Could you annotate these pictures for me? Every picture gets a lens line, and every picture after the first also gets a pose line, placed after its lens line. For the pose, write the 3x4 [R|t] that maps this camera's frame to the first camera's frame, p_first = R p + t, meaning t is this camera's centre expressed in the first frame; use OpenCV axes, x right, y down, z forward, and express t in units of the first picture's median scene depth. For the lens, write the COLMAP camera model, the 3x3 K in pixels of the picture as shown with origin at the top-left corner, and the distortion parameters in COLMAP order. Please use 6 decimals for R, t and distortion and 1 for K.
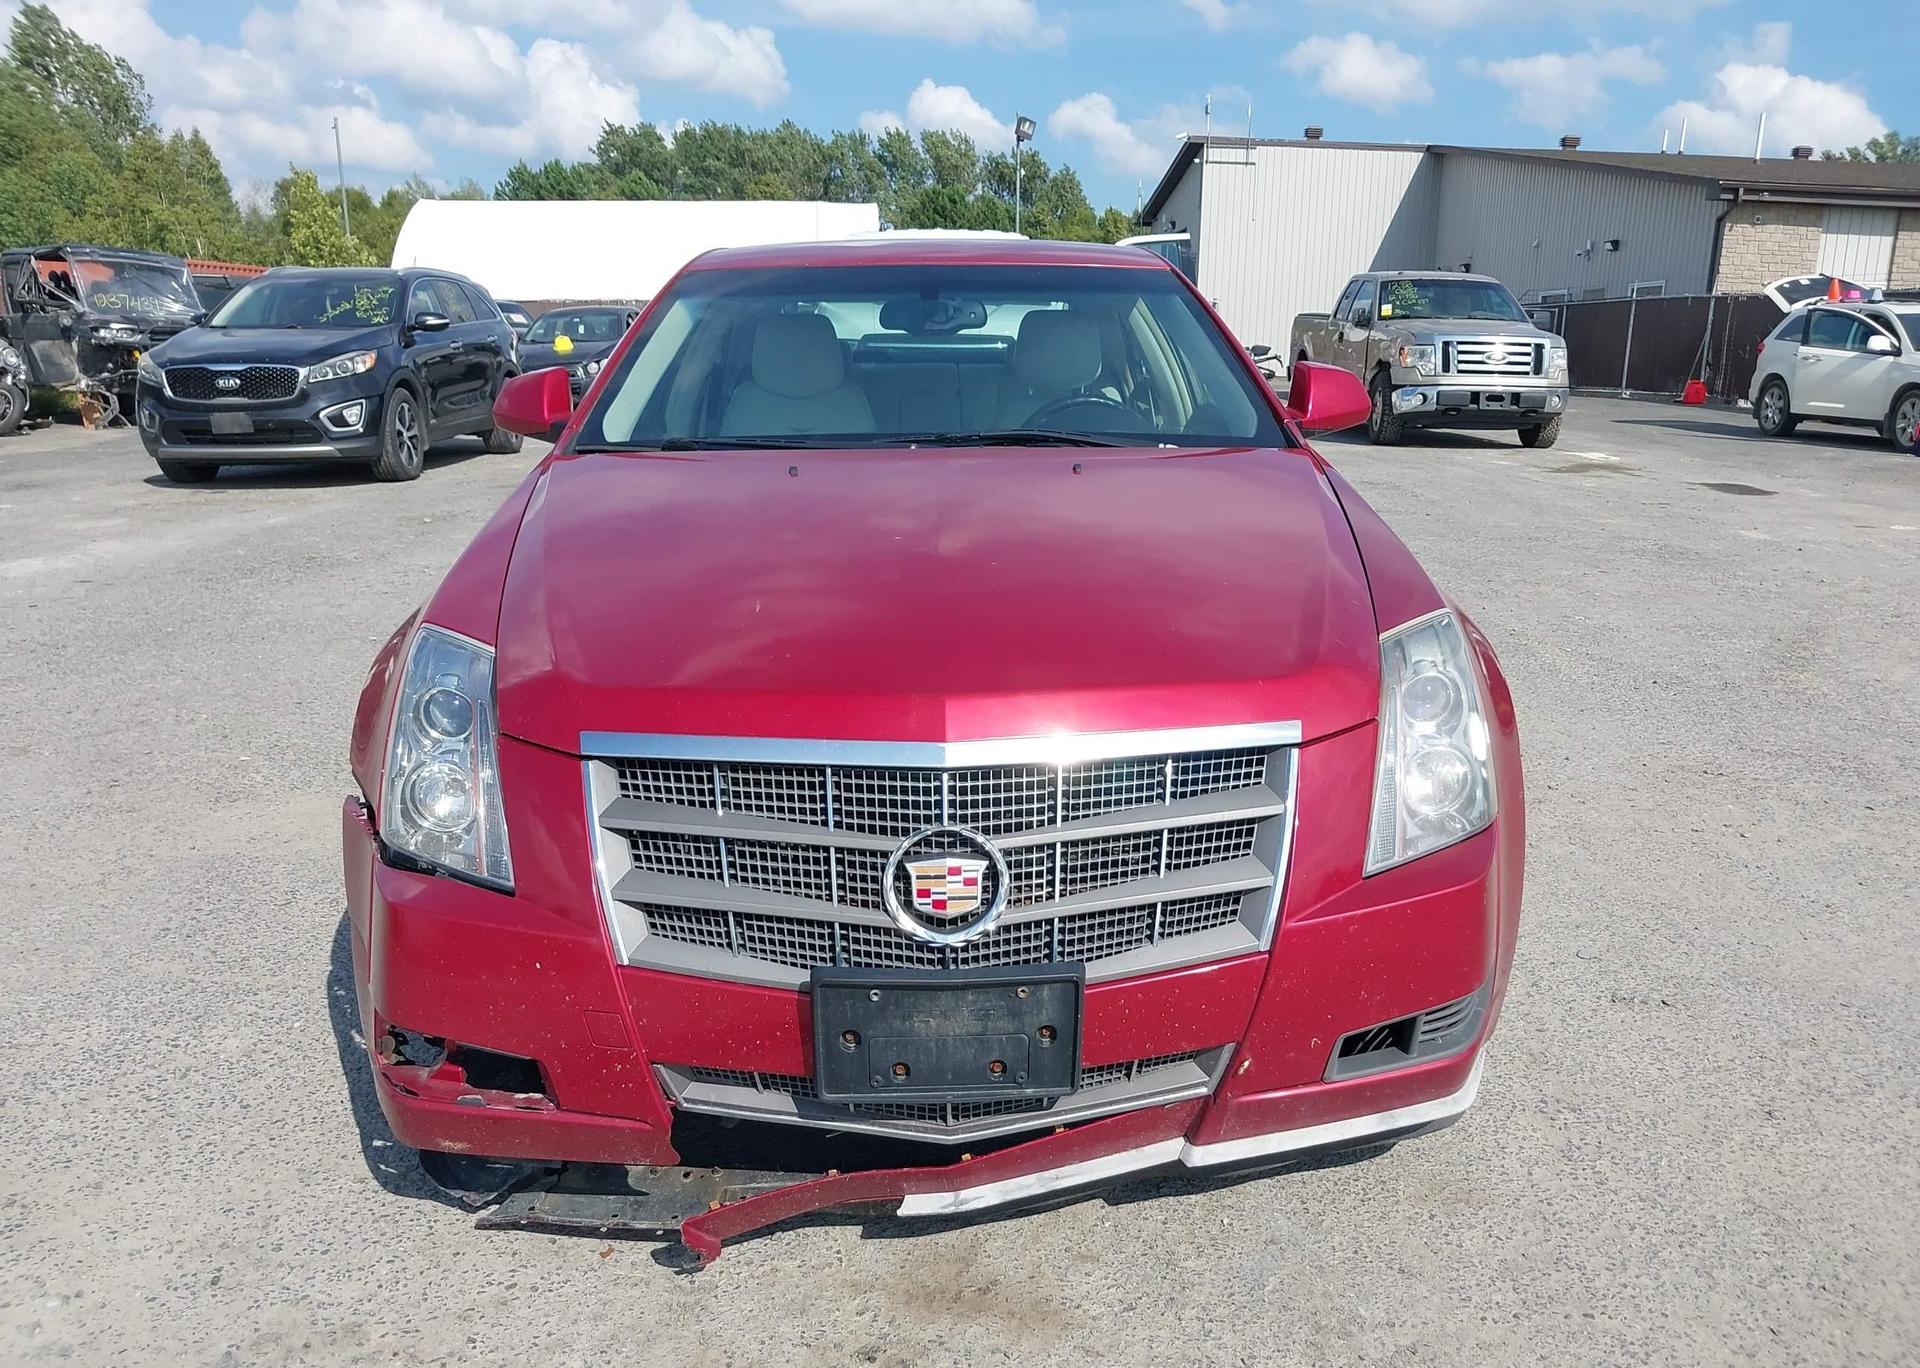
lens RADIAL K [[1568.4, 0, 960.0], [0, 1568.4, 684.0], [0, 0, 1]] dist [0.049122, -0.066158]
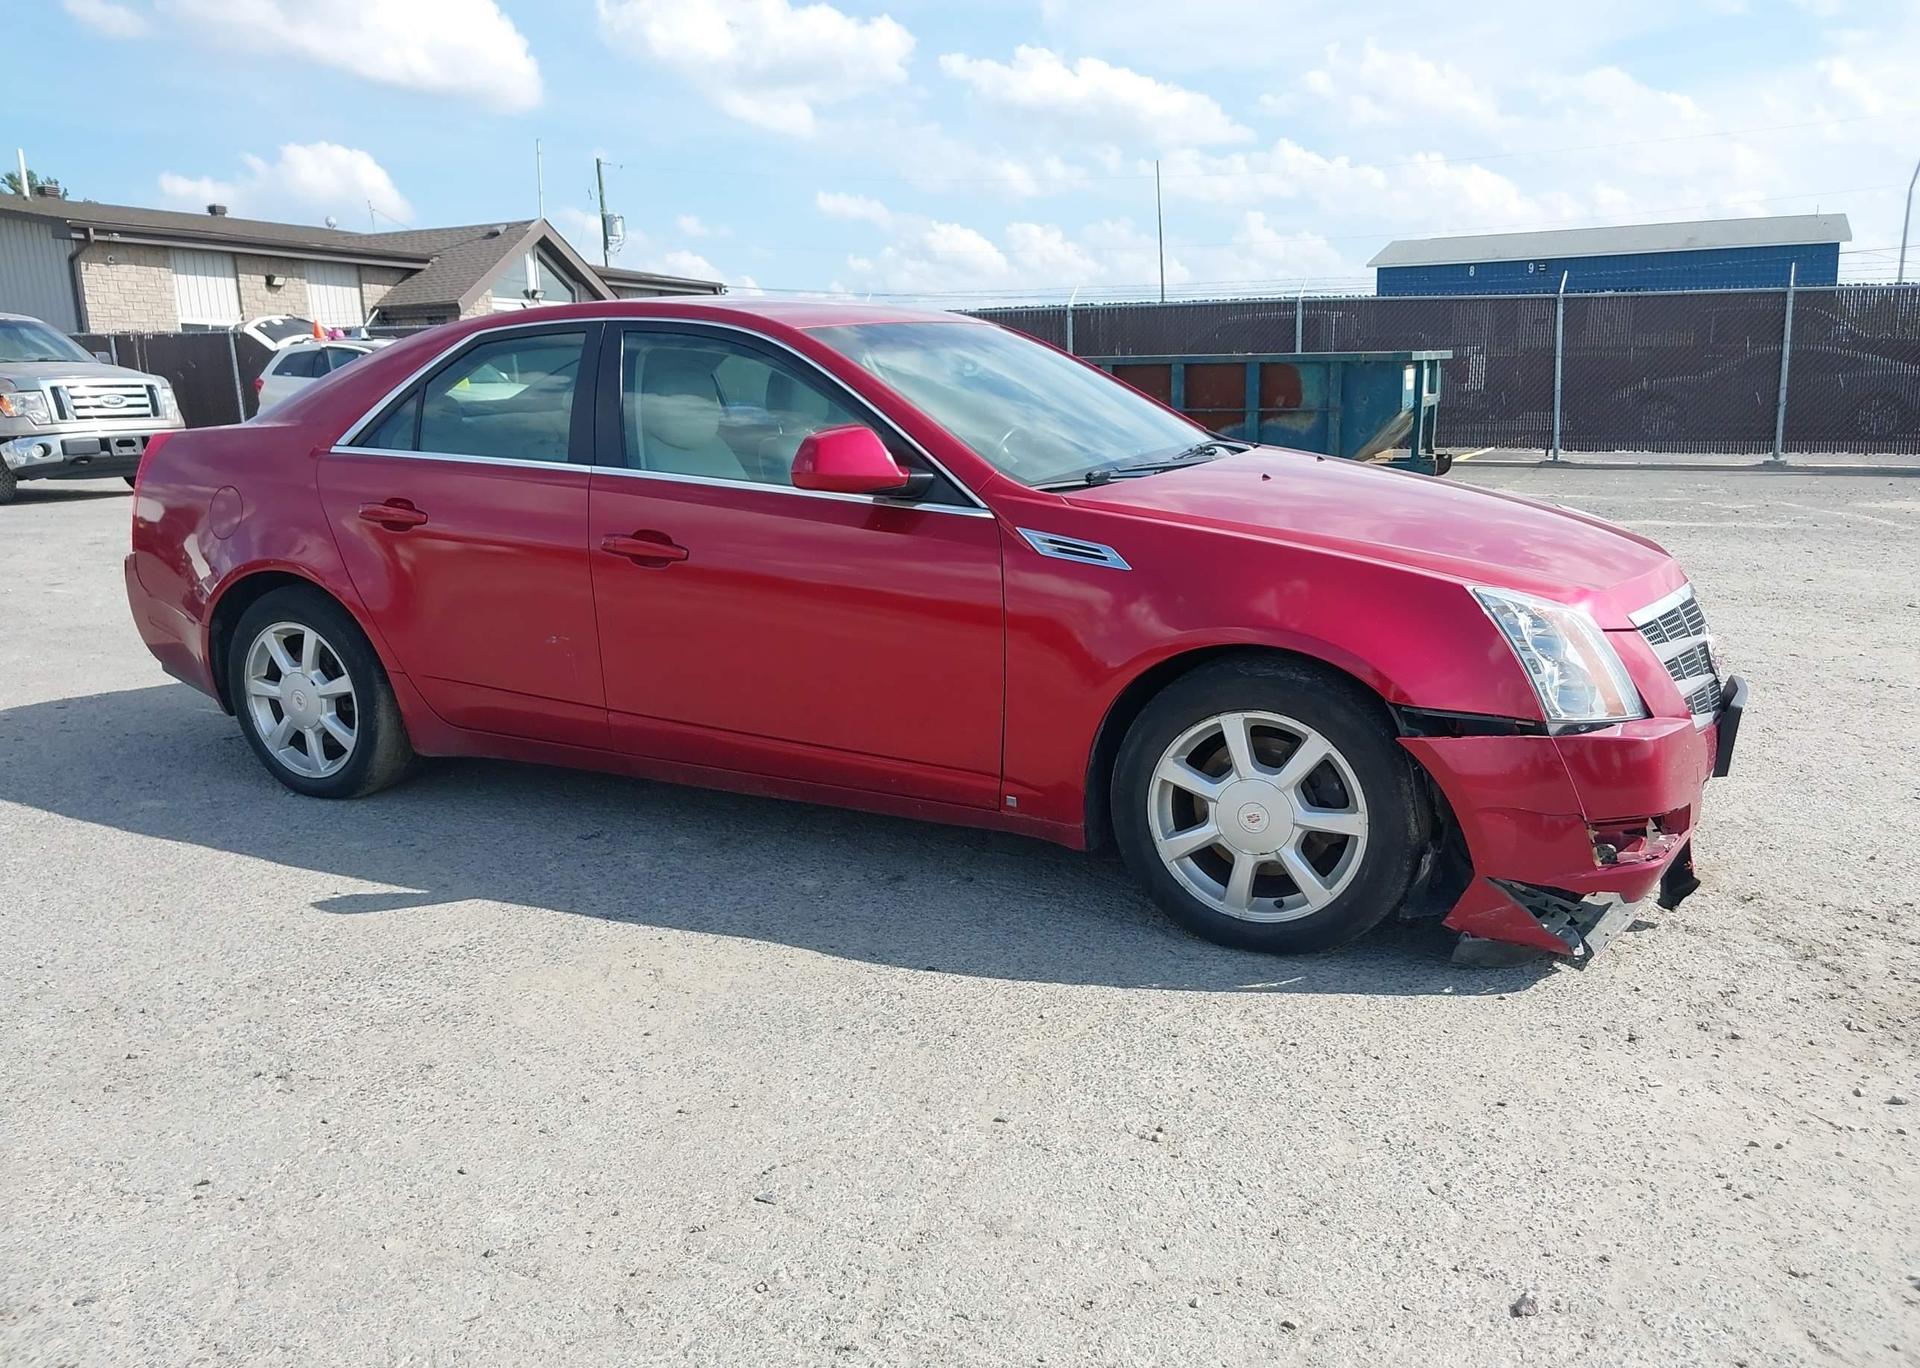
lens RADIAL K [[1568.4, 0, 960.0], [0, 1568.4, 684.0], [0, 0, 1]] dist [0.049122, -0.066158]
pose [[0.470578, -0.202686, 0.858764, -0.166017], [0.220606, 0.969376, 0.107906, -0.018828], [-0.854335, 0.138670, 0.500881, 0.063514]]
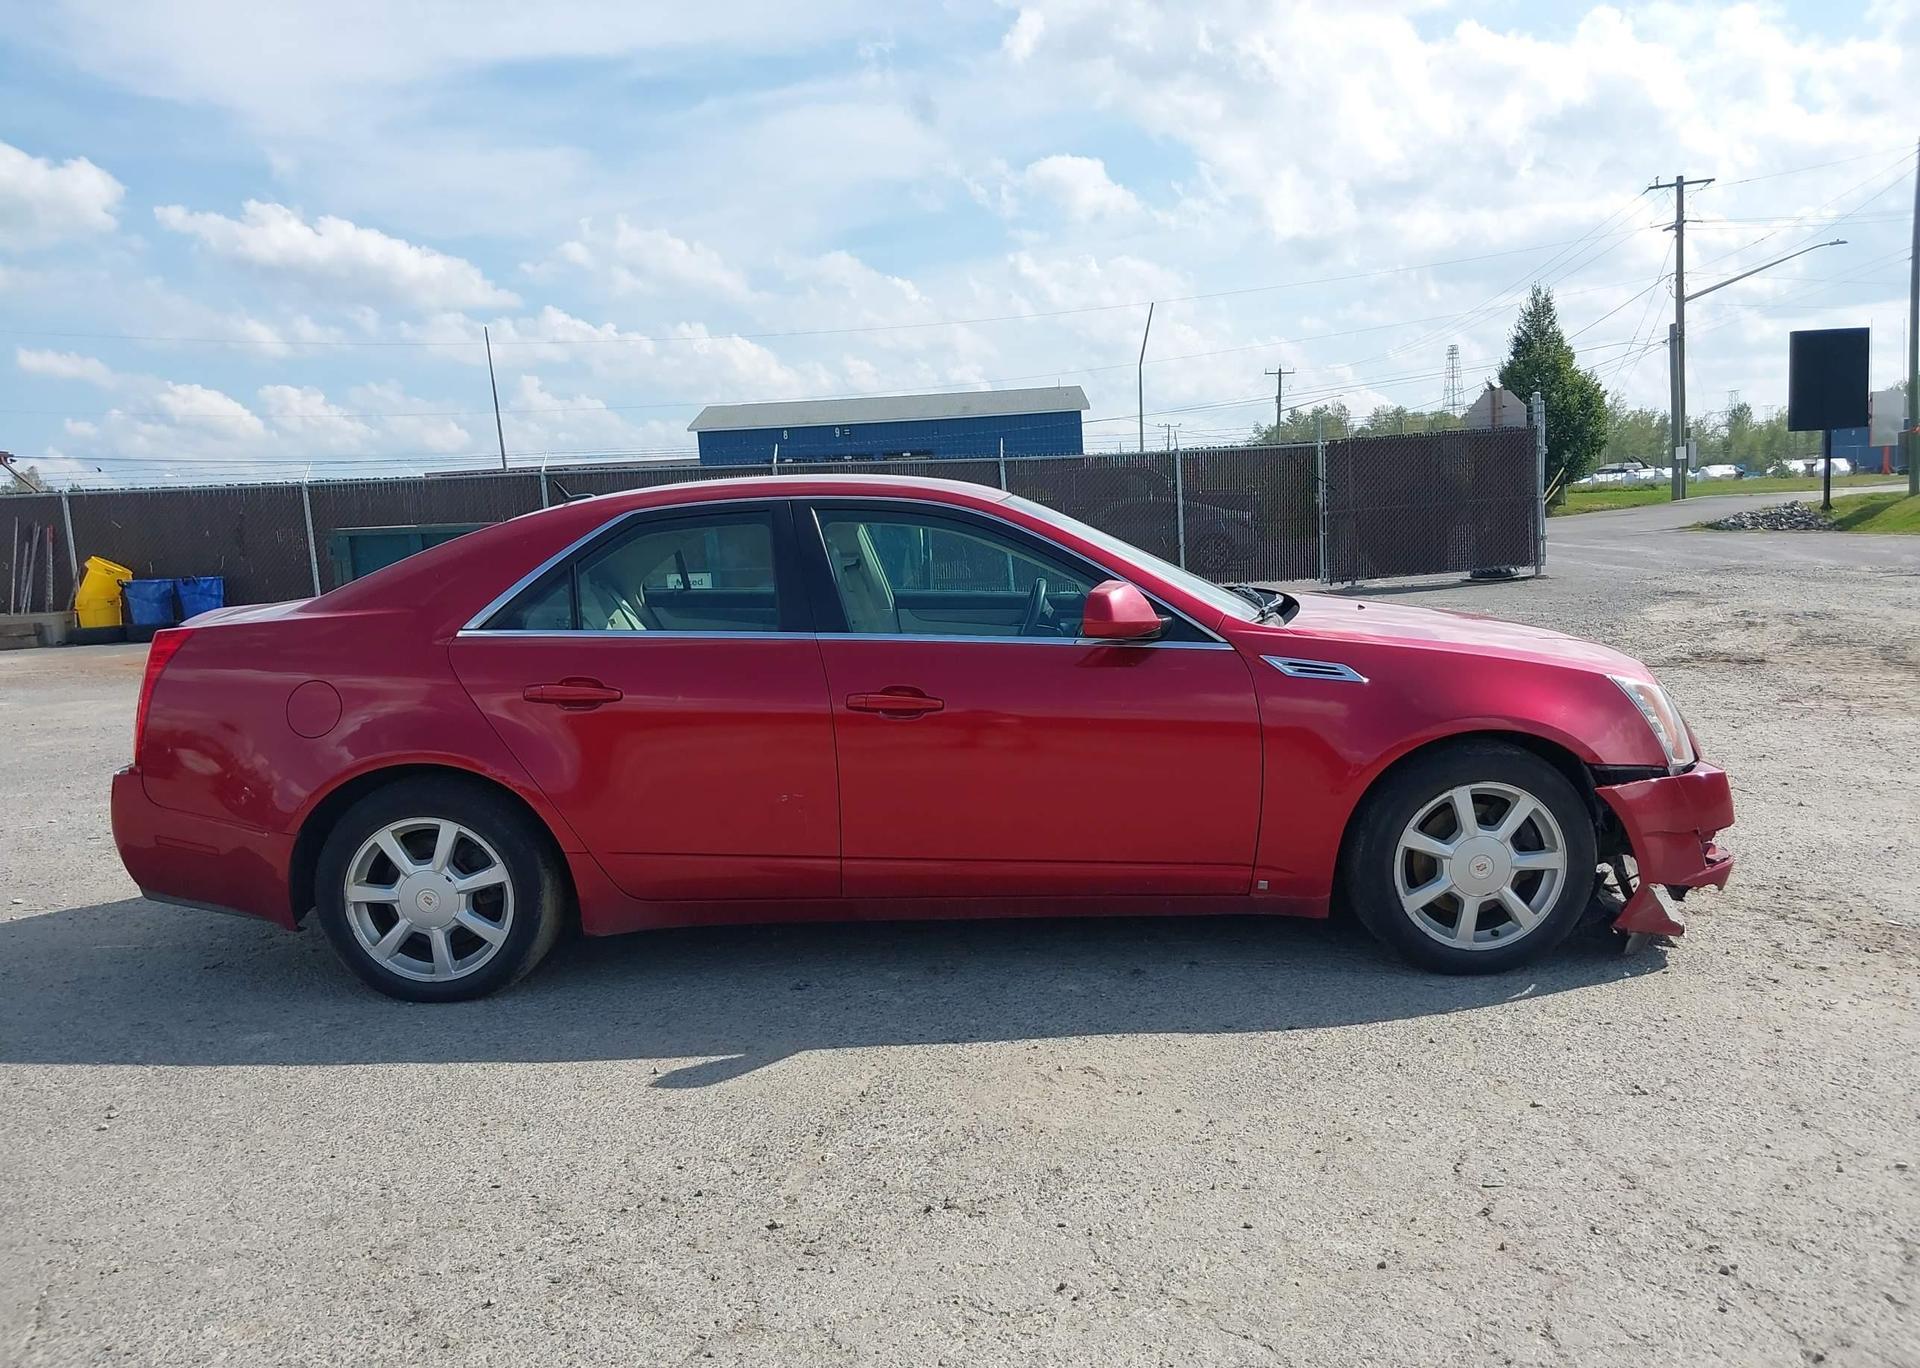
lens RADIAL K [[1610.4, 0, 977.4], [0, 1610.4, 659.0], [0, 0, 1]] dist [-0.000932, -0.006711]
pose [[0.039085, -0.117959, 0.992249, -0.213543], [0.263872, 0.958977, 0.103610, -0.041432], [-0.963766, 0.257777, 0.068607, 0.143241]]
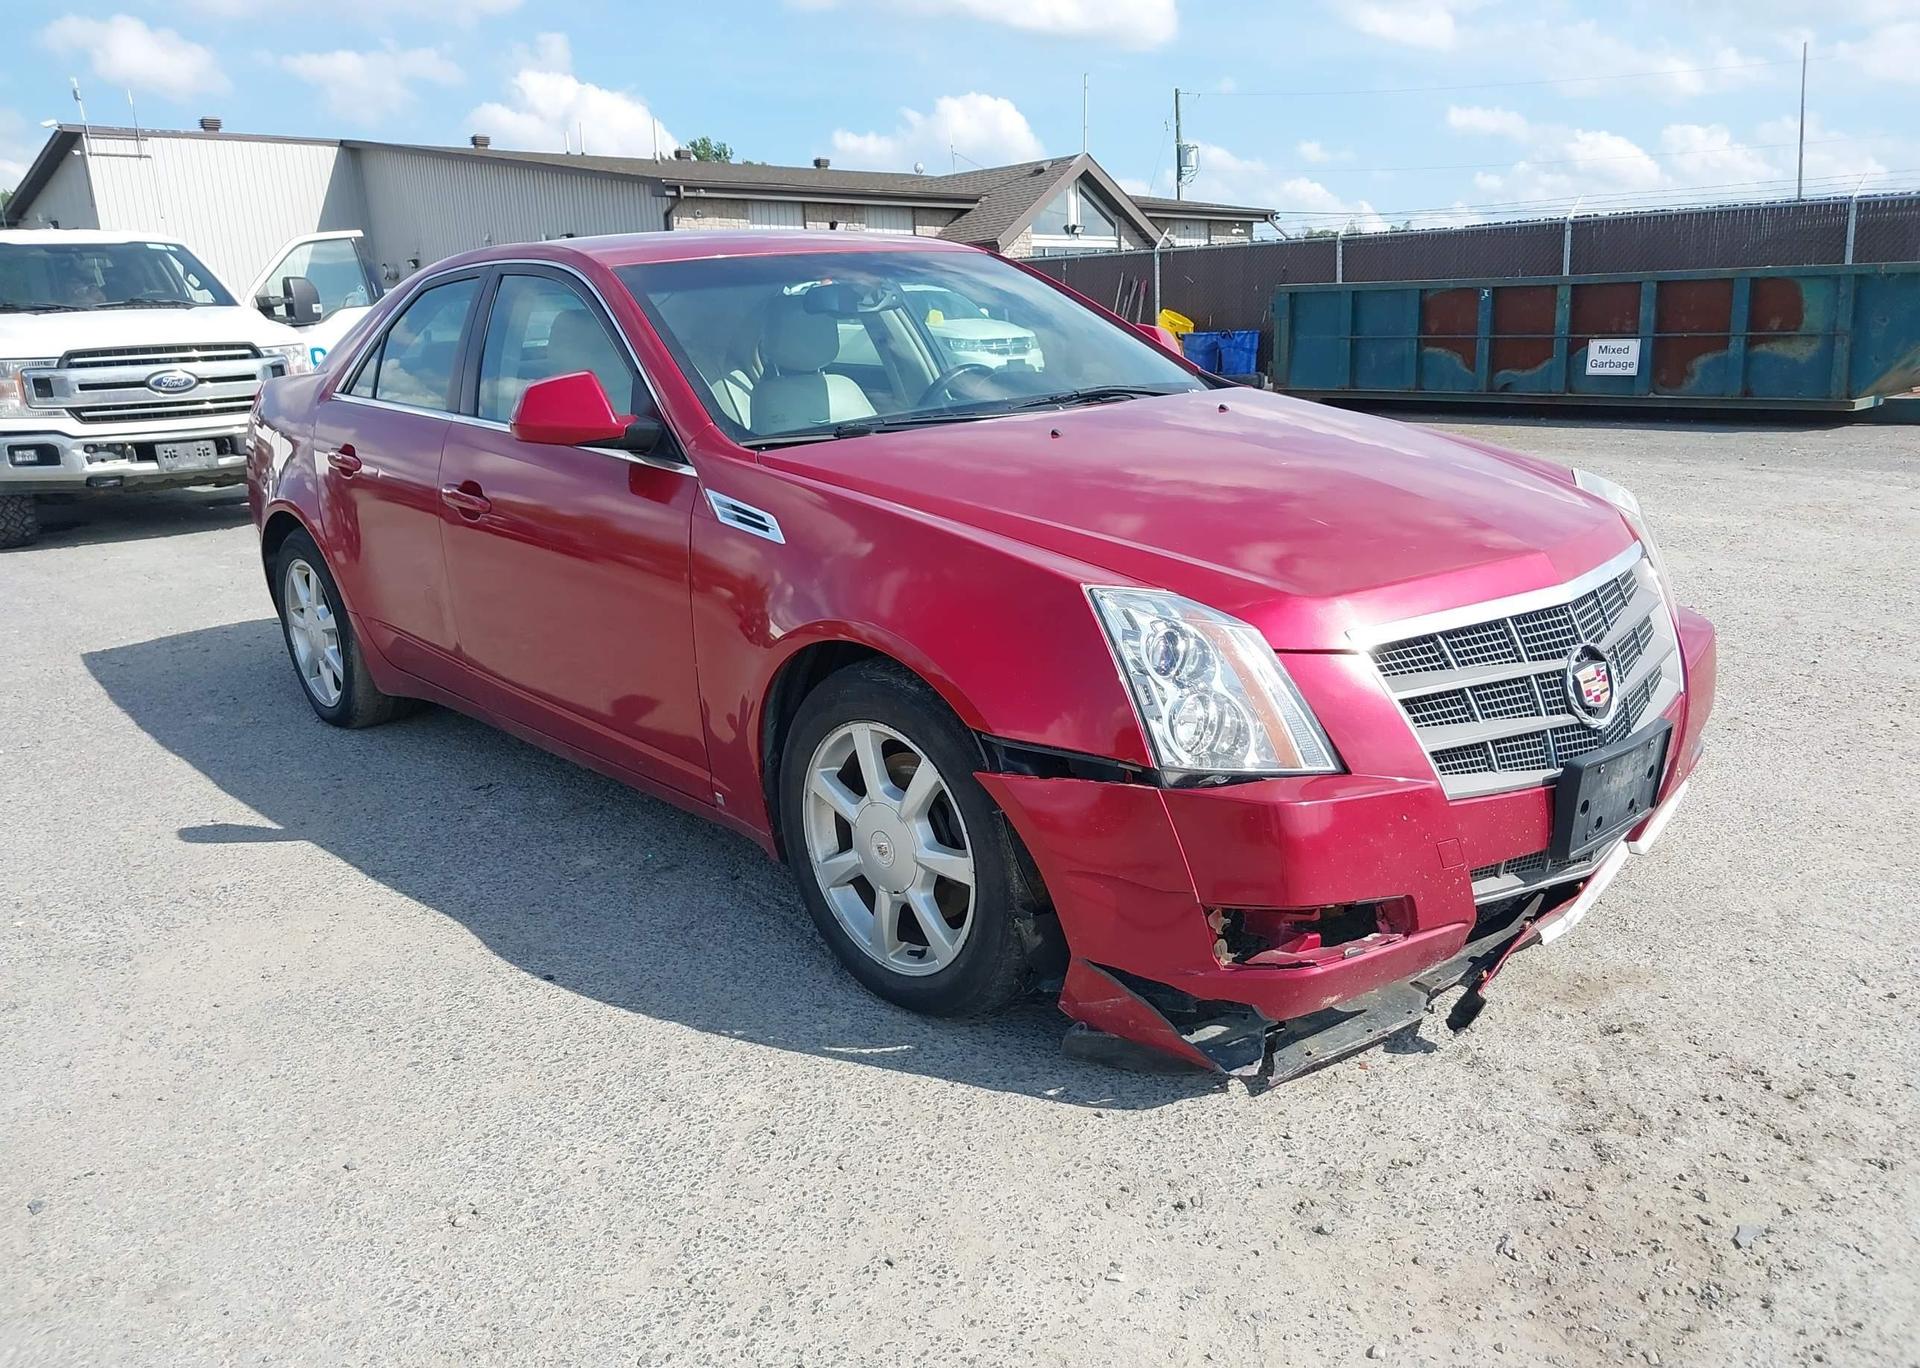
lens RADIAL K [[1537.9, 0, 969.1], [0, 1537.9, 717.8], [0, 0, 1]] dist [0.006679, 0.002394]
pose [[0.762349, -0.212233, 0.611377, -0.103333], [0.194710, 0.976145, 0.096068, -0.006552], [-0.617181, 0.045804, 0.785487, 0.022269]]
